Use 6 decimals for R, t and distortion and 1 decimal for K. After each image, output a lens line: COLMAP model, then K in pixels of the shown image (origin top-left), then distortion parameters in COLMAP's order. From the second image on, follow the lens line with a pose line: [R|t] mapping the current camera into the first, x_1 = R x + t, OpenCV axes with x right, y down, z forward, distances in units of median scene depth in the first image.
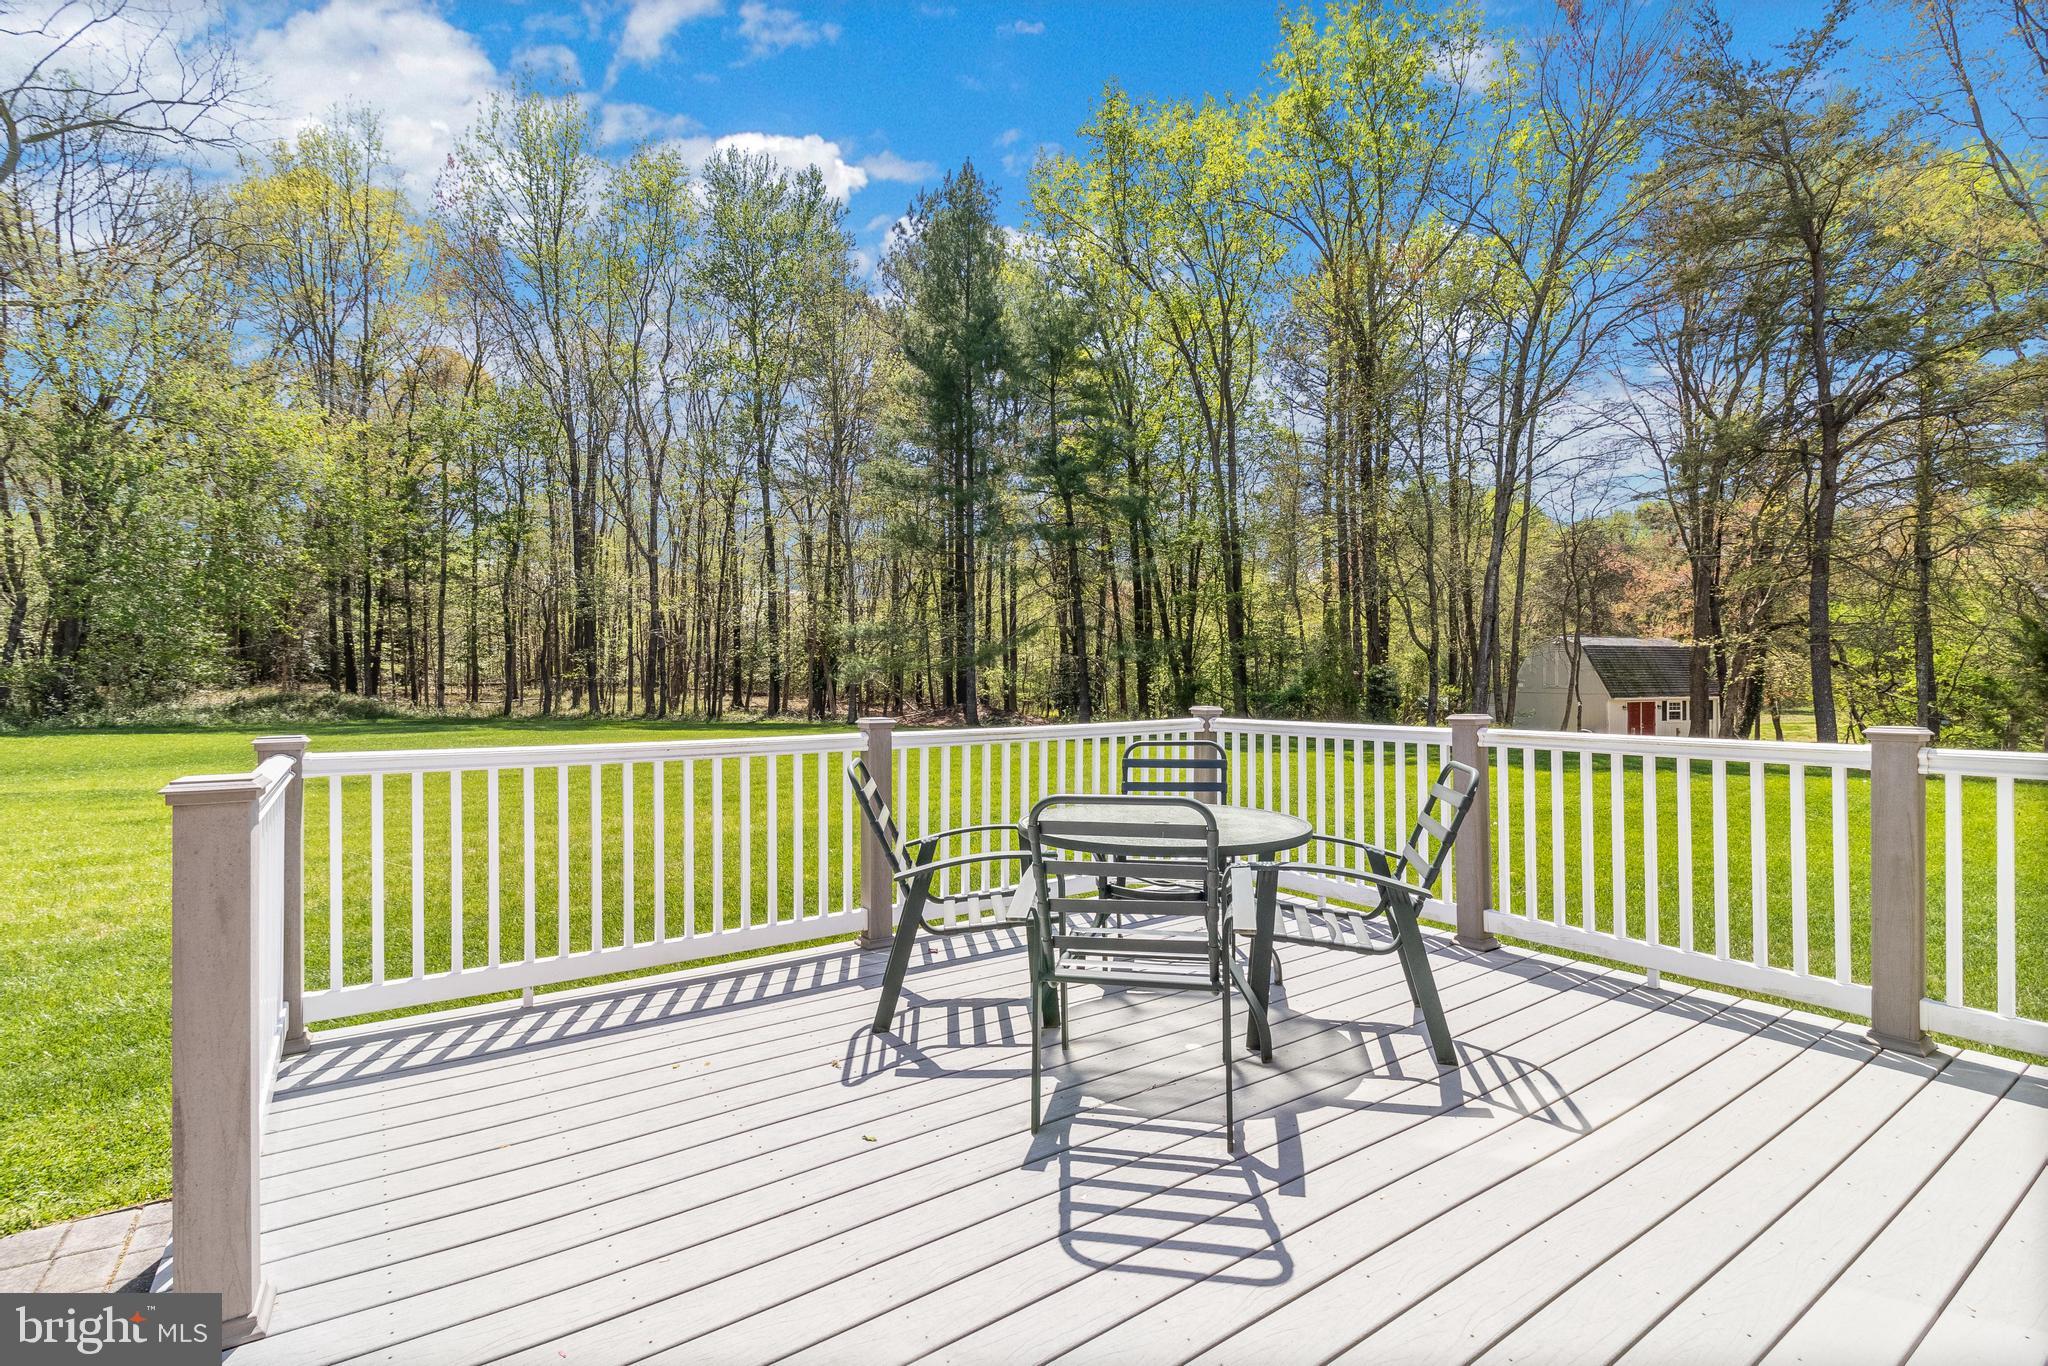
lens RADIAL K [[931.8, 0, 1024.5], [0, 931.8, 662.5], [0, 0, 1]] dist [-0.003030, -0.000940]
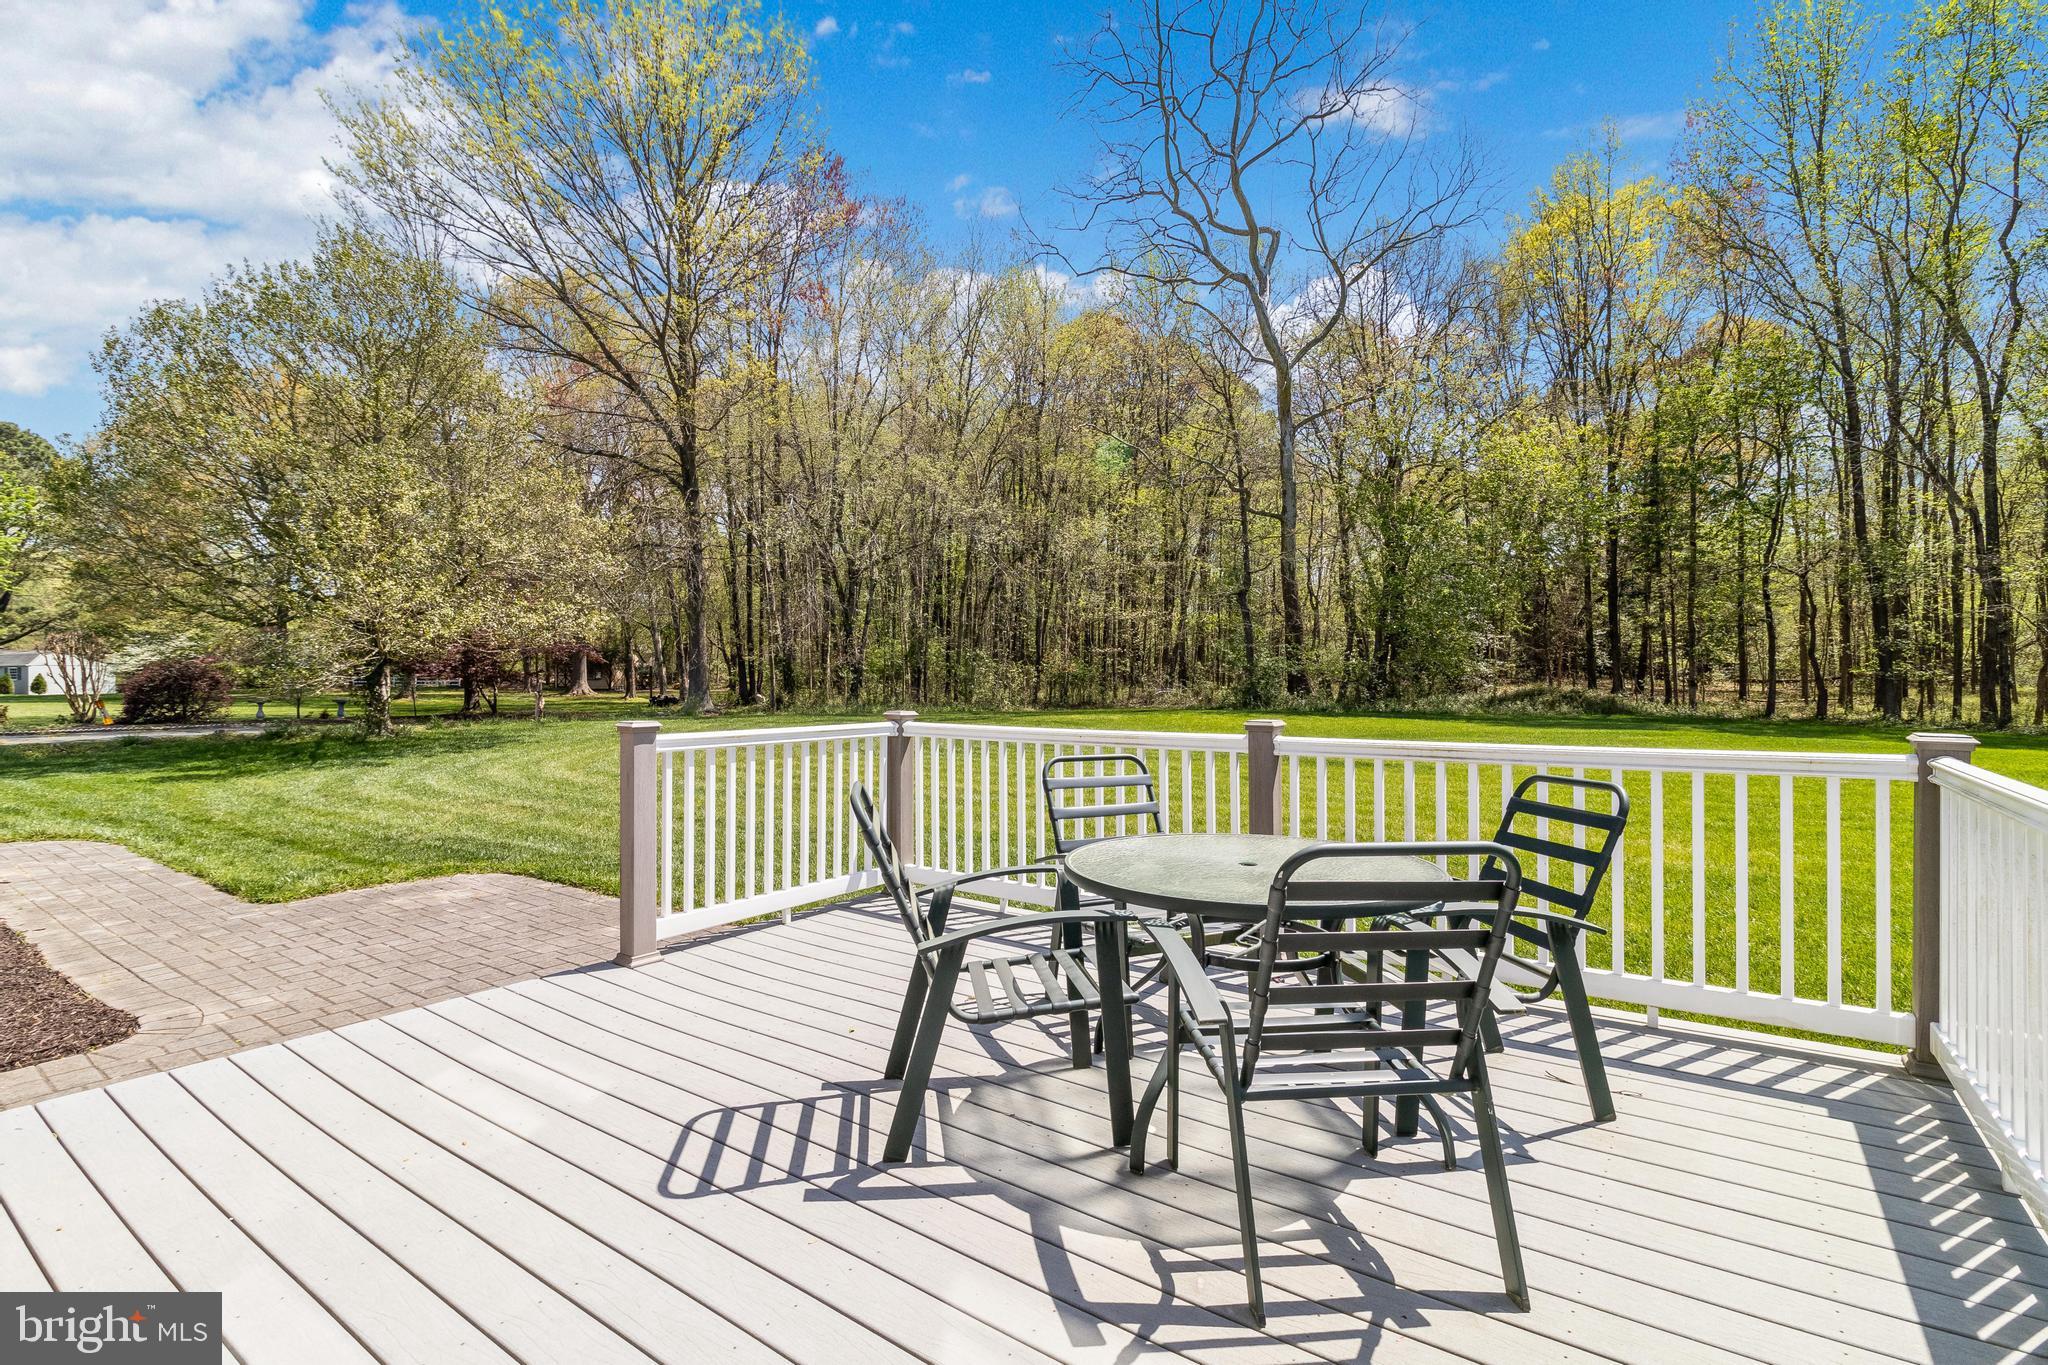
lens RADIAL K [[931.8, 0, 1011.0], [0, 931.8, 679.9], [0, 0, 1]] dist [-0.003030, -0.000940]
pose [[0.335867, -0.001039, -0.941909, 1.073511], [0.023429, 0.999699, 0.007252, 0.003282], [0.941618, -0.024504, 0.335790, 0.713971]]
